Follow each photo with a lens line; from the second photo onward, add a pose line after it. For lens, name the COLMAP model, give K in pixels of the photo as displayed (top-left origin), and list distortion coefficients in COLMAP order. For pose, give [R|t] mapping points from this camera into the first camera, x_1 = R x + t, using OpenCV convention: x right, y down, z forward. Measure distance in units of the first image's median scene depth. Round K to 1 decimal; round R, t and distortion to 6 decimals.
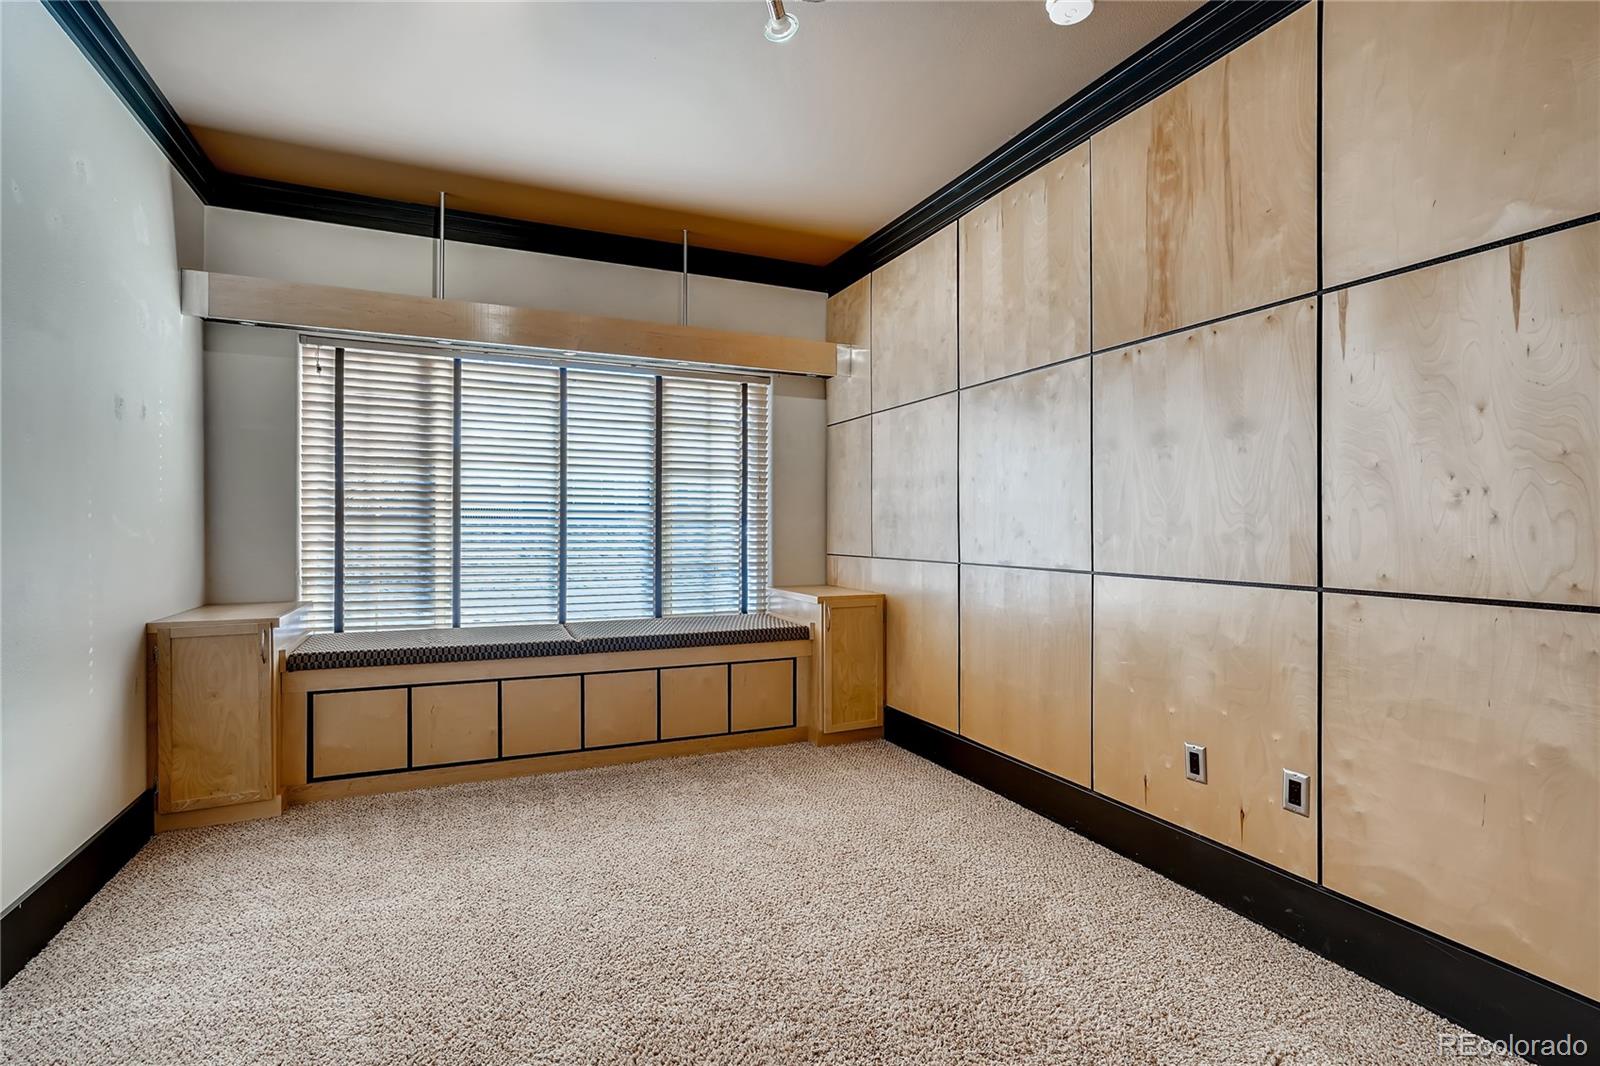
lens RADIAL K [[754.1, 0, 806.8], [0, 754.1, 532.4], [0, 0, 1]] dist [-0.028742, 0.018403]
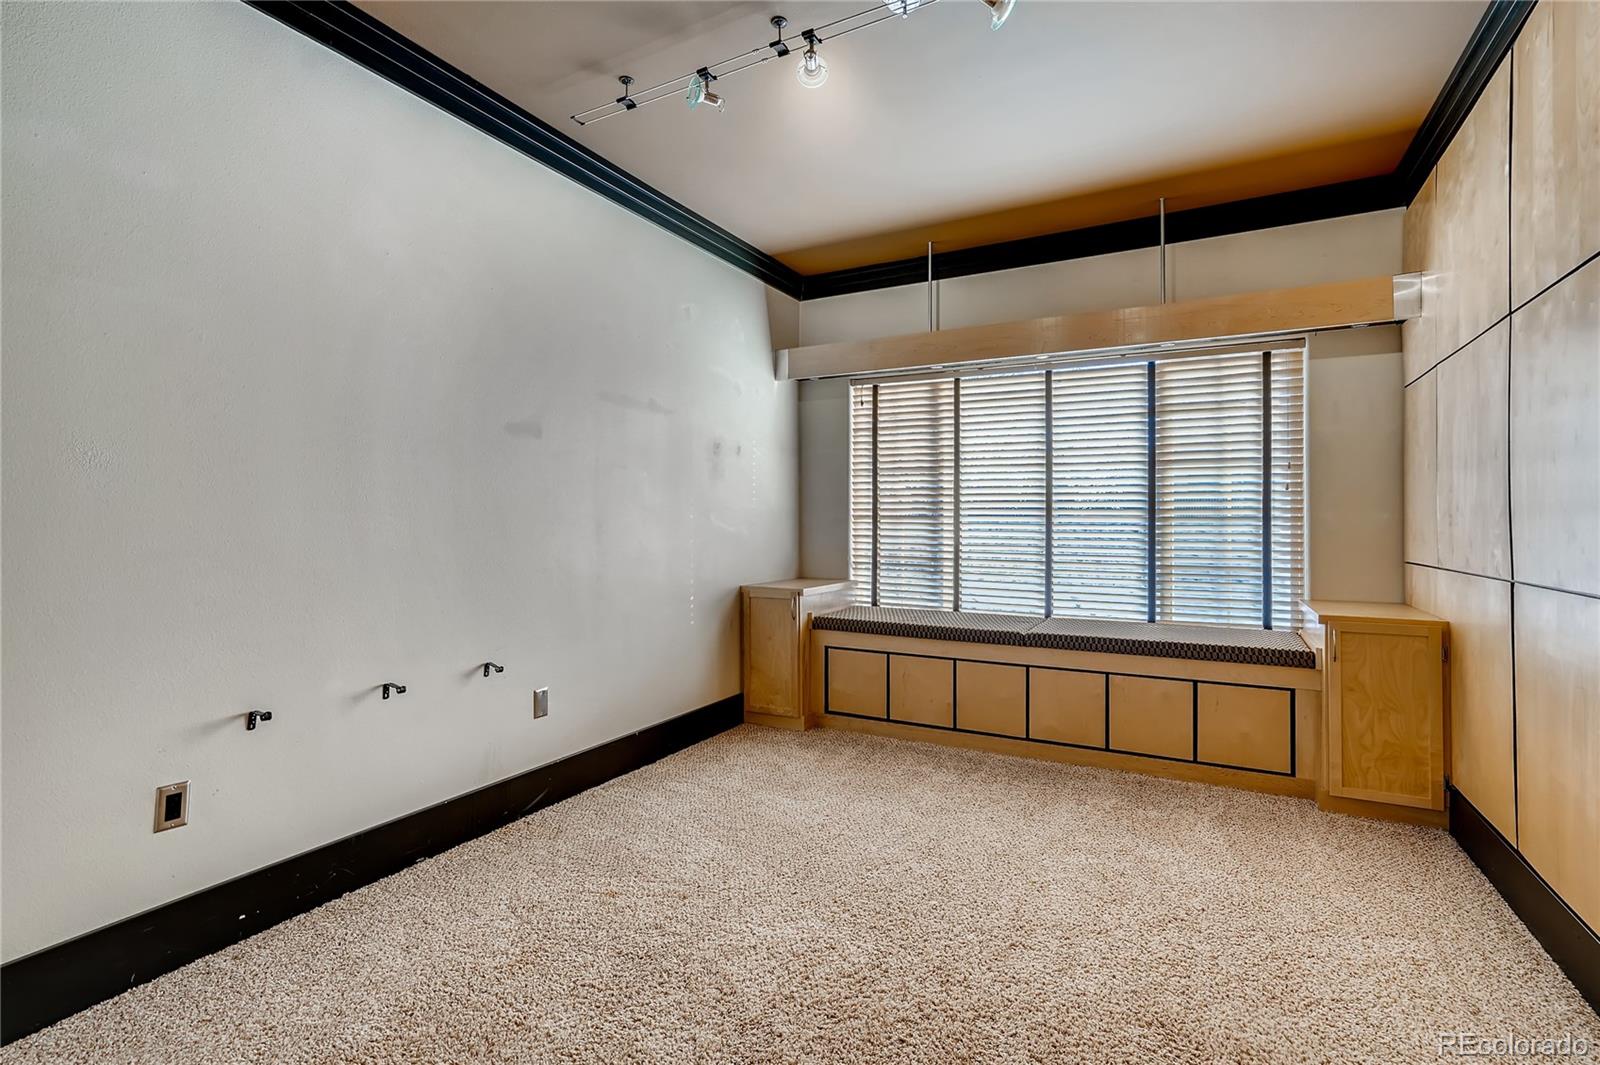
lens RADIAL K [[754.1, 0, 803.0], [0, 754.1, 523.3], [0, 0, 1]] dist [-0.028742, 0.018403]
pose [[0.598053, 0.000711, -0.801456, 0.343471], [-0.007856, 0.999957, -0.004975, -0.000908], [0.801418, 0.009271, 0.598033, 0.127375]]
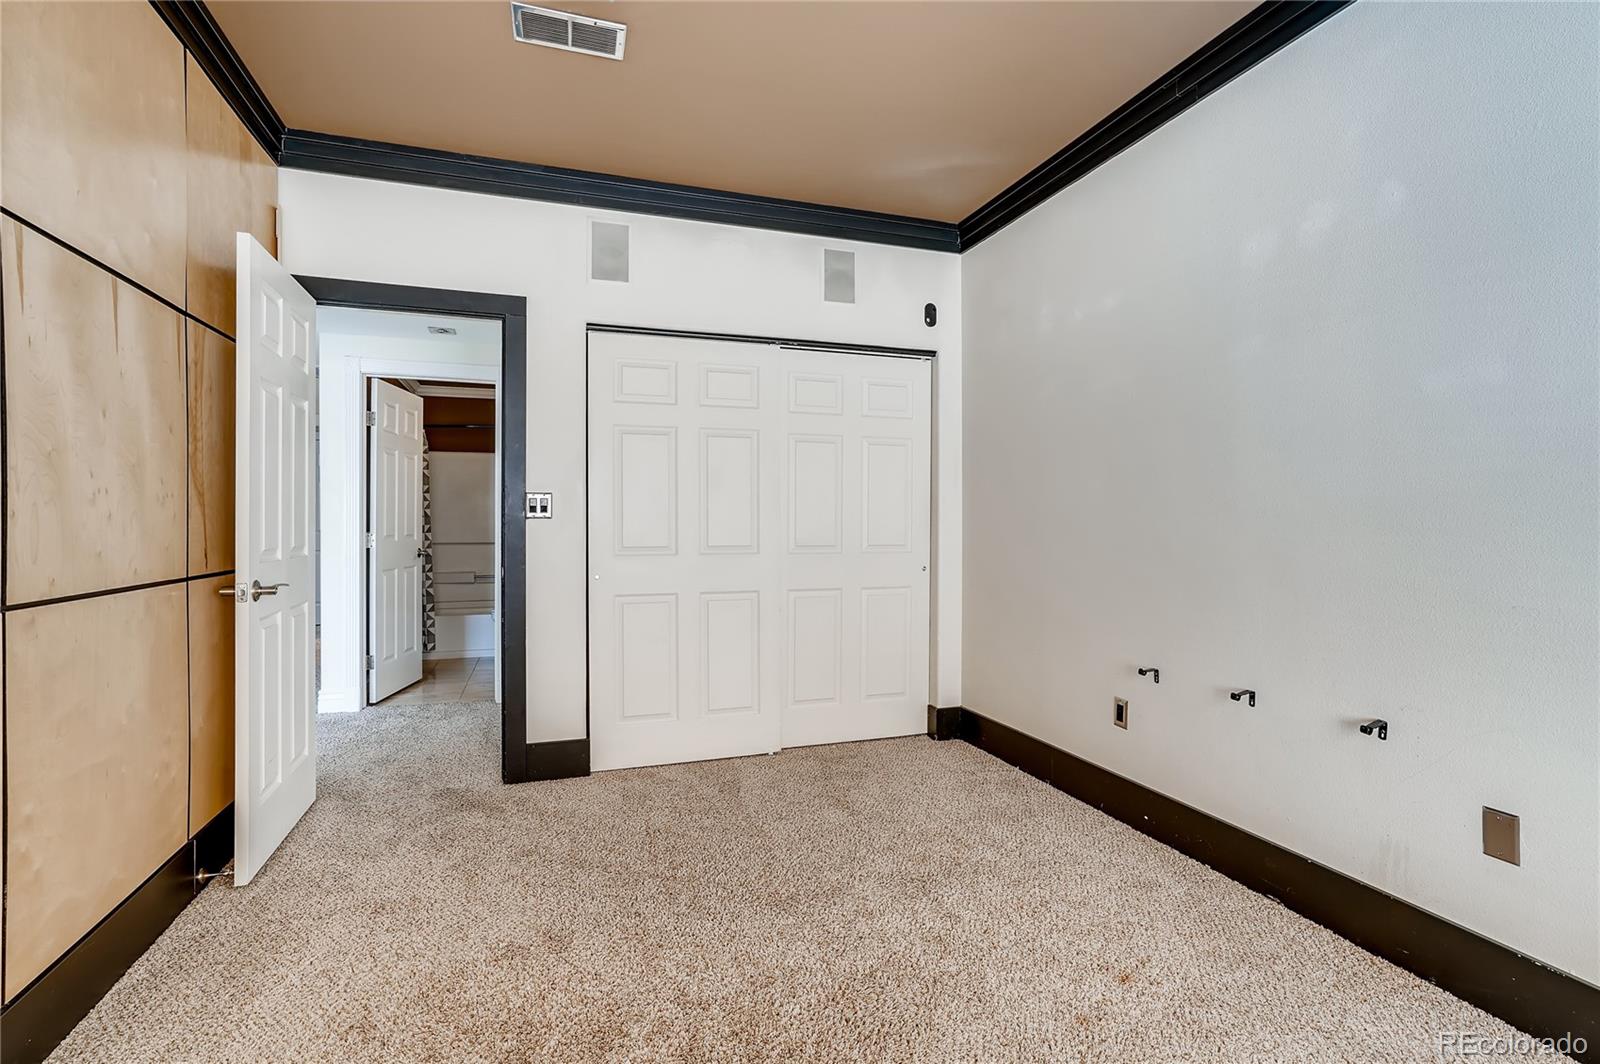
lens RADIAL K [[754.1, 0, 805.6], [0, 754.1, 529.7], [0, 0, 1]] dist [-0.028742, 0.018403]
pose [[-0.996476, -0.004669, 0.083752, -0.095338], [-0.002946, 0.999782, 0.020684, -0.011351], [-0.083830, 0.020364, -0.996272, 0.940935]]
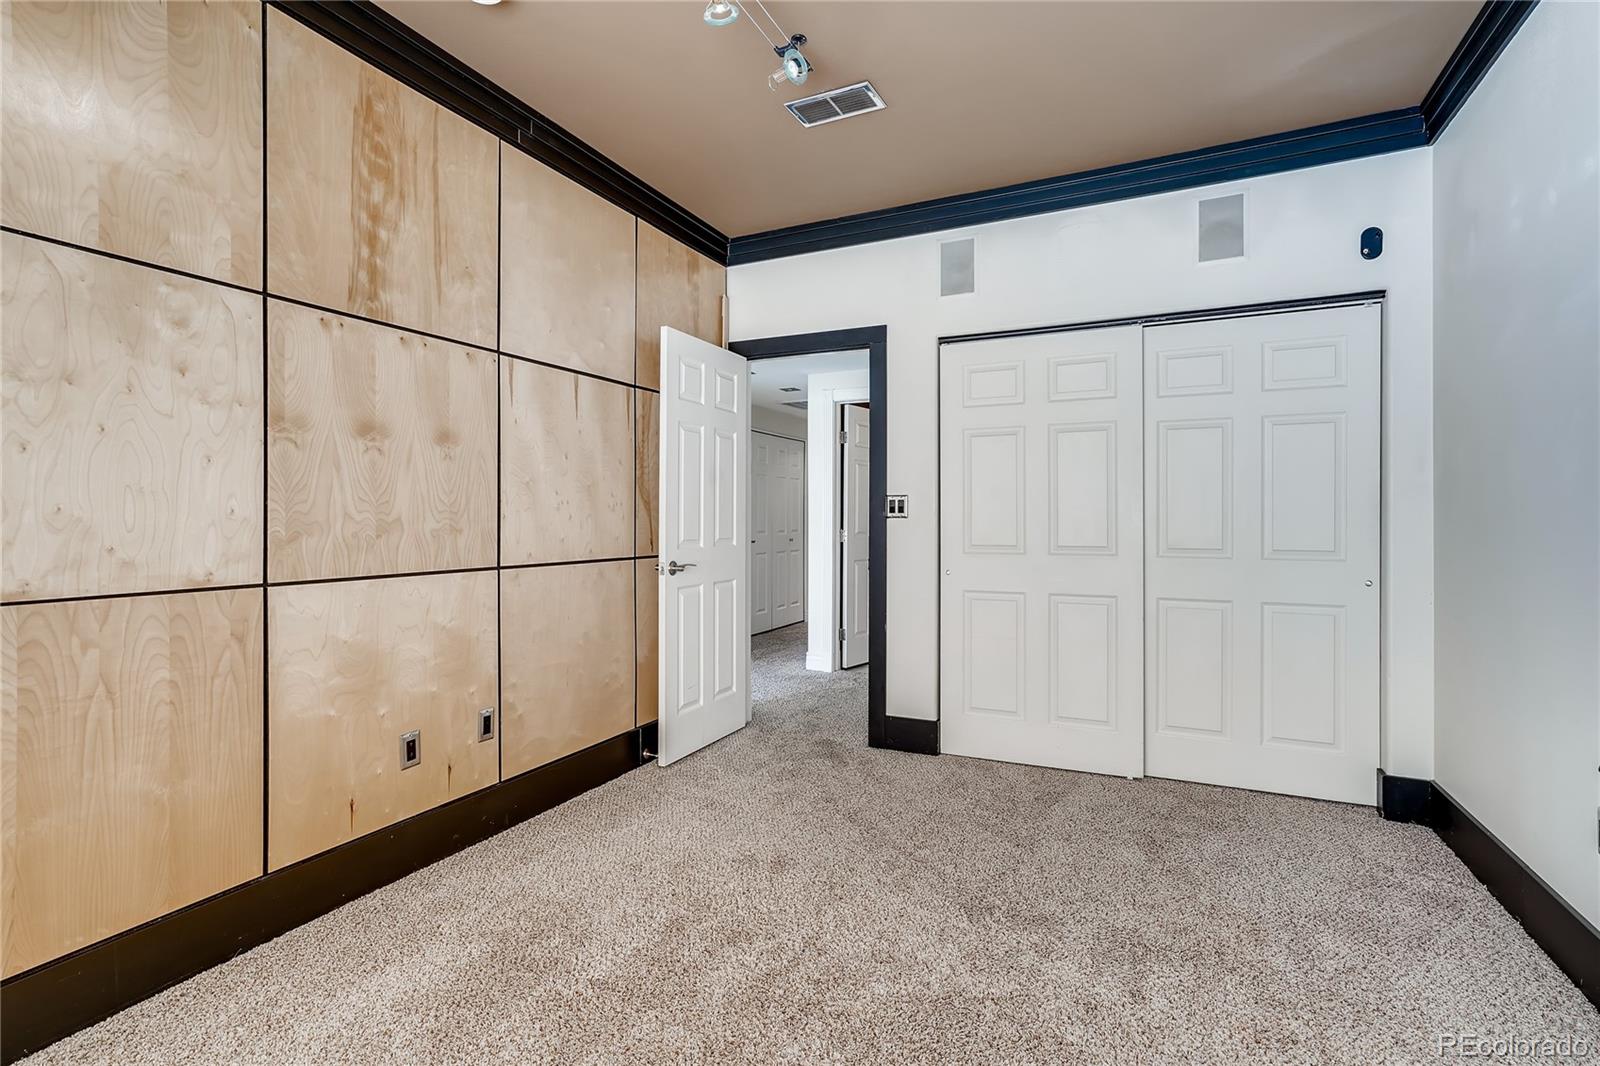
lens RADIAL K [[754.1, 0, 803.1], [0, 754.1, 521.3], [0, 0, 1]] dist [-0.028742, 0.018403]
pose [[-0.644458, -0.004320, 0.764628, -0.412456], [0.005412, 0.999933, 0.010211, -0.011783], [-0.764621, 0.010719, -0.644392, 0.822367]]
